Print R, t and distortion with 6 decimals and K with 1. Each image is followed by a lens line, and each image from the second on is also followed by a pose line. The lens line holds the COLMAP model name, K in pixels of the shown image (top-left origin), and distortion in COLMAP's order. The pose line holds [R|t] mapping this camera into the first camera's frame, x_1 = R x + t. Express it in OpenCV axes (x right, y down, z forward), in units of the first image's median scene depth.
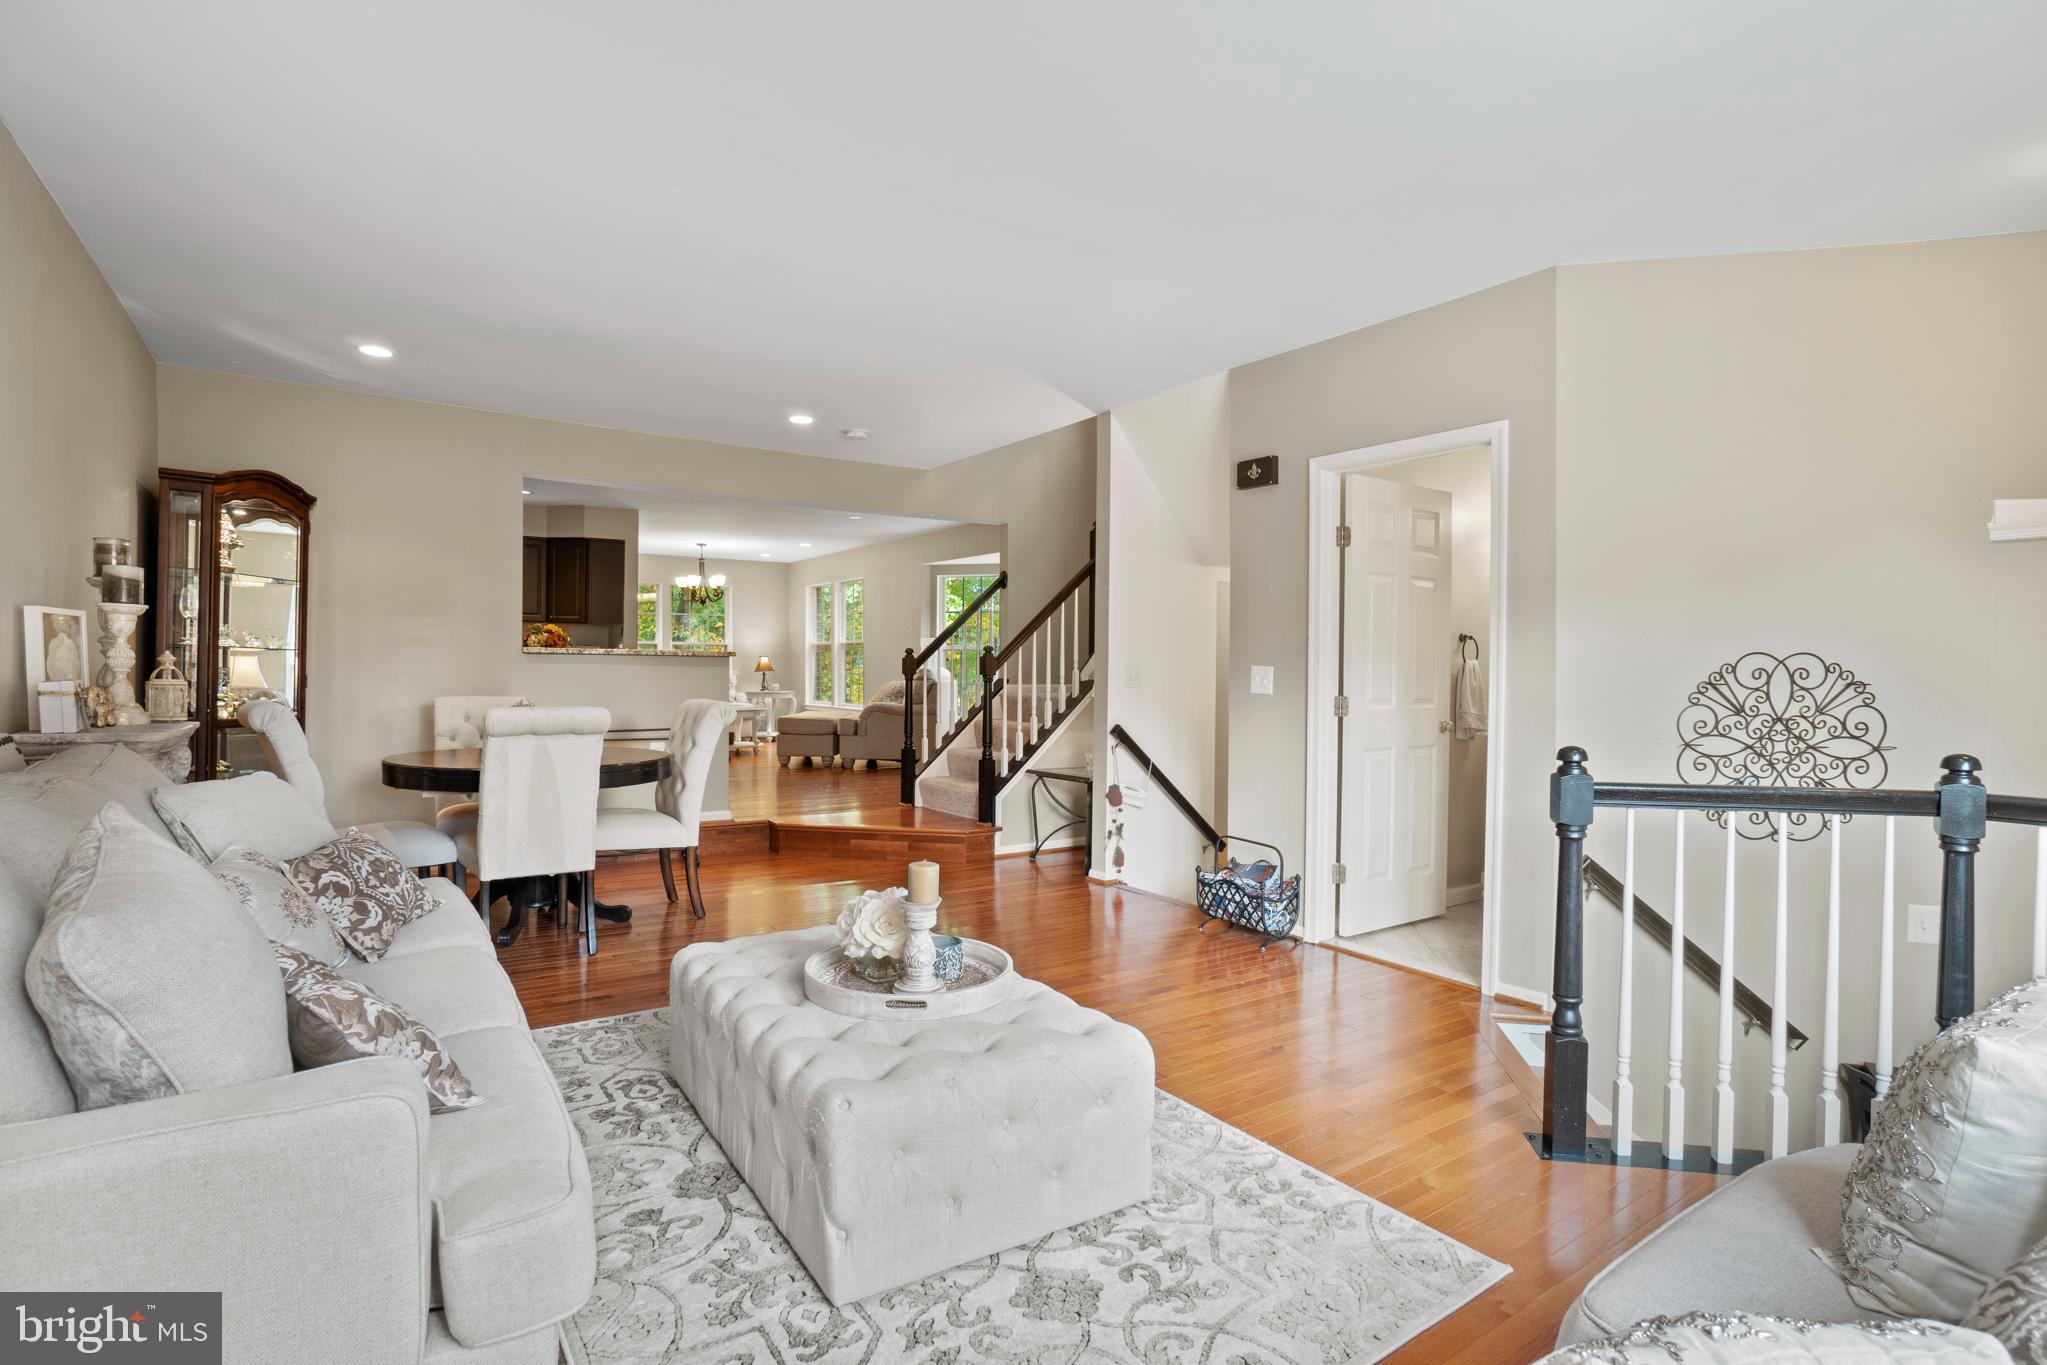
lens RADIAL K [[988.3, 0, 985.7], [0, 988.3, 679.0], [0, 0, 1]] dist [-0.001222, 0.000103]
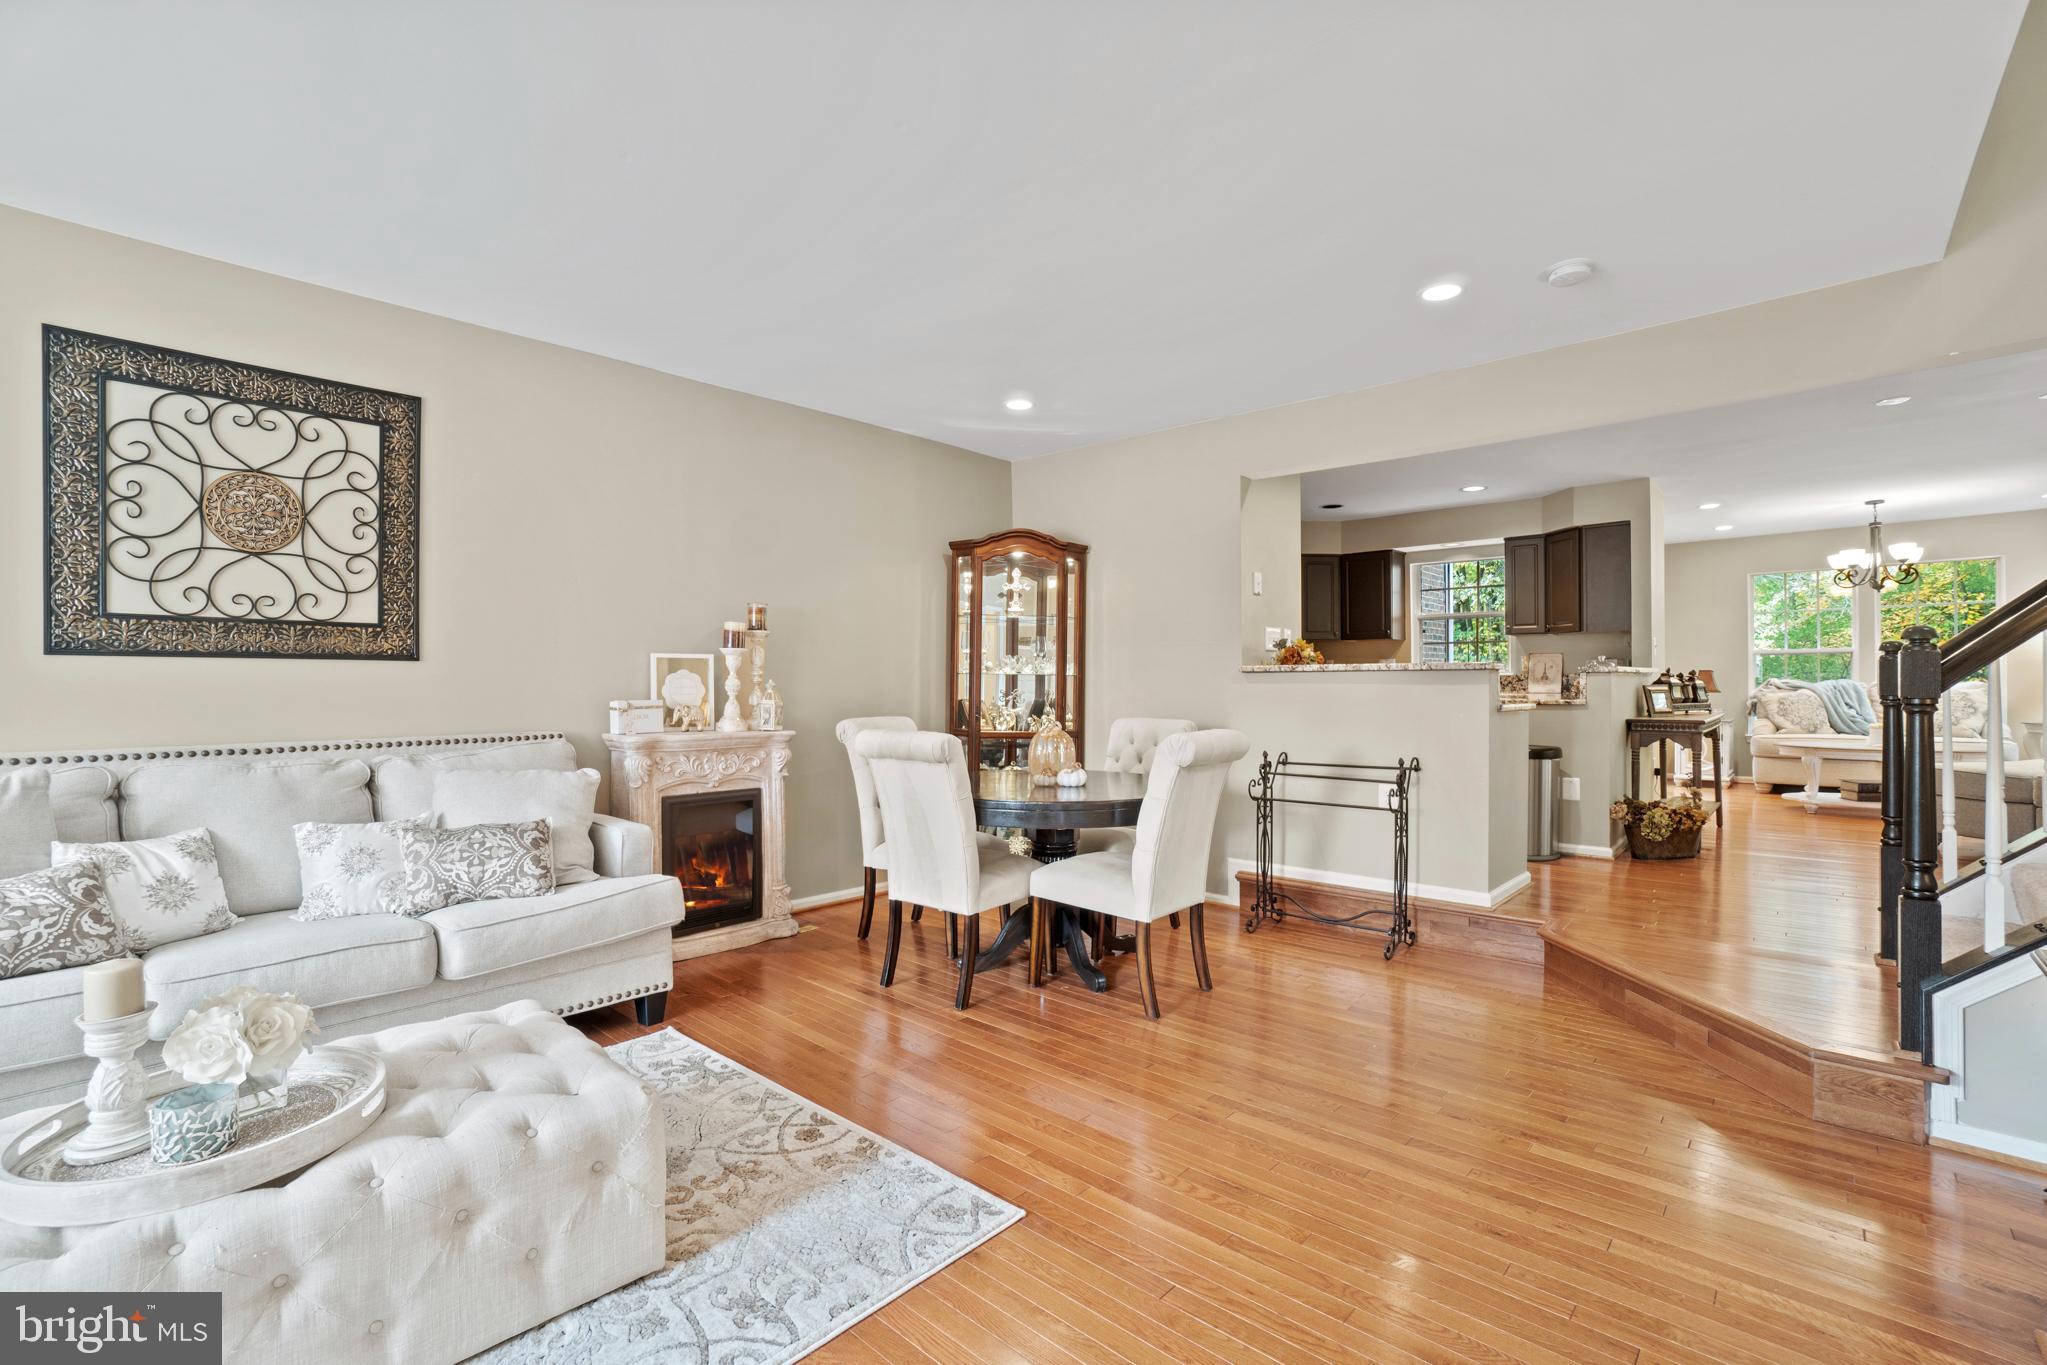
lens RADIAL K [[903.9, 0, 1021.9], [0, 903.9, 685.7], [0, 0, 1]] dist [-0.064451, 0.024169]
pose [[0.251768, -0.011050, -0.967725, 0.179832], [-0.002529, 0.999924, -0.012075, -0.002085], [0.967784, 0.005487, 0.251720, 0.372256]]
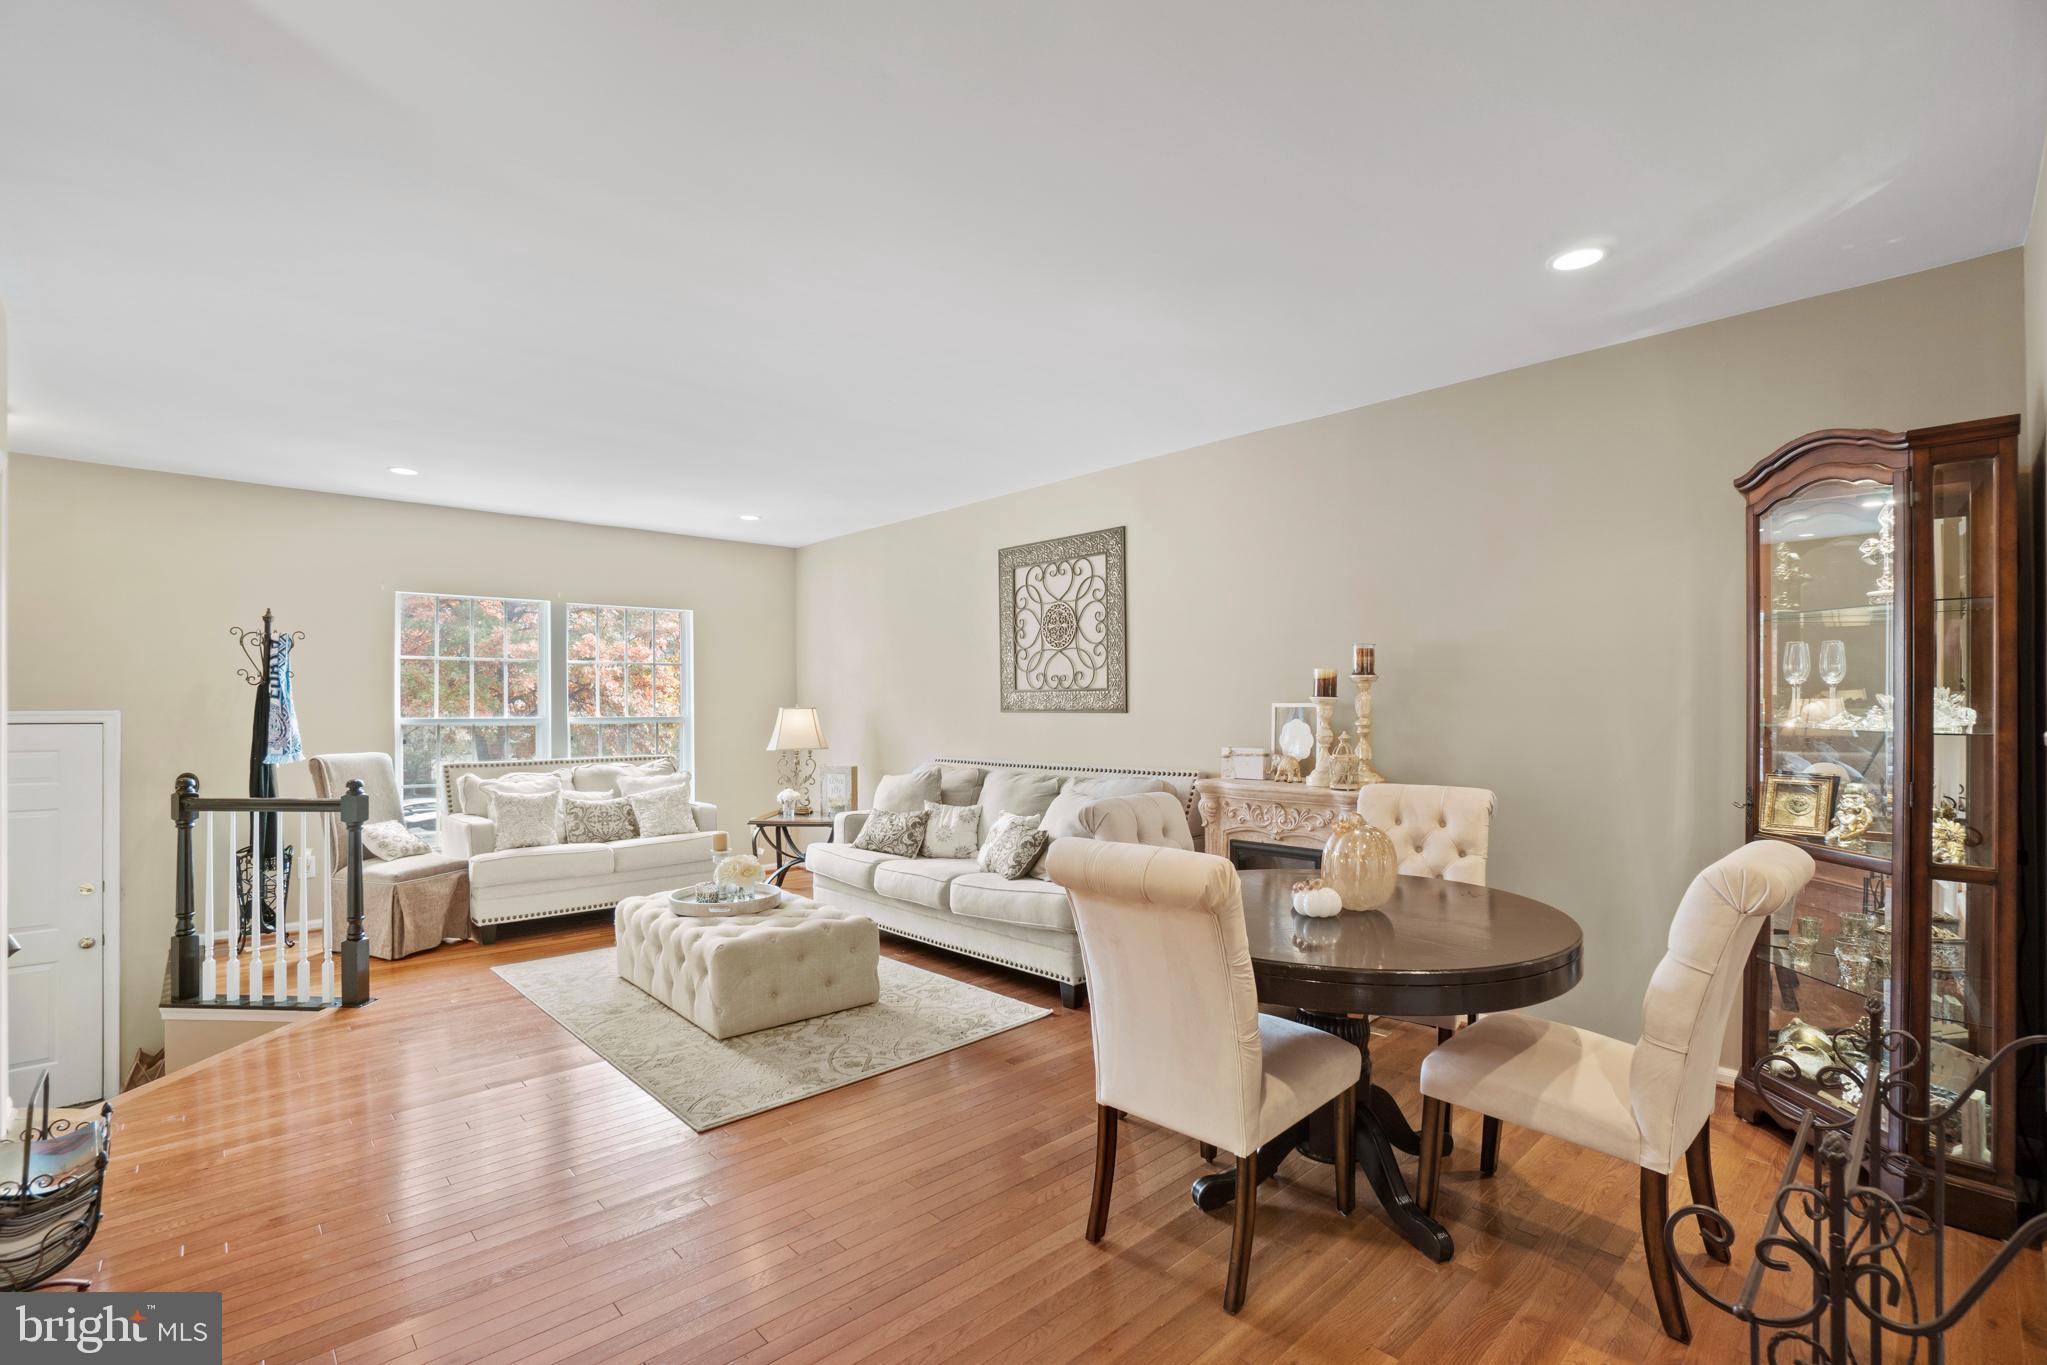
lens RADIAL K [[916.7, 0, 969.7], [0, 916.7, 703.7], [0, 0, 1]] dist [0.000307, 0.004998]
pose [[-0.988301, -0.005709, -0.152412, -0.069823], [-0.006397, 0.999971, 0.004026, -0.023557], [0.152385, 0.004954, -0.988309, 0.746141]]
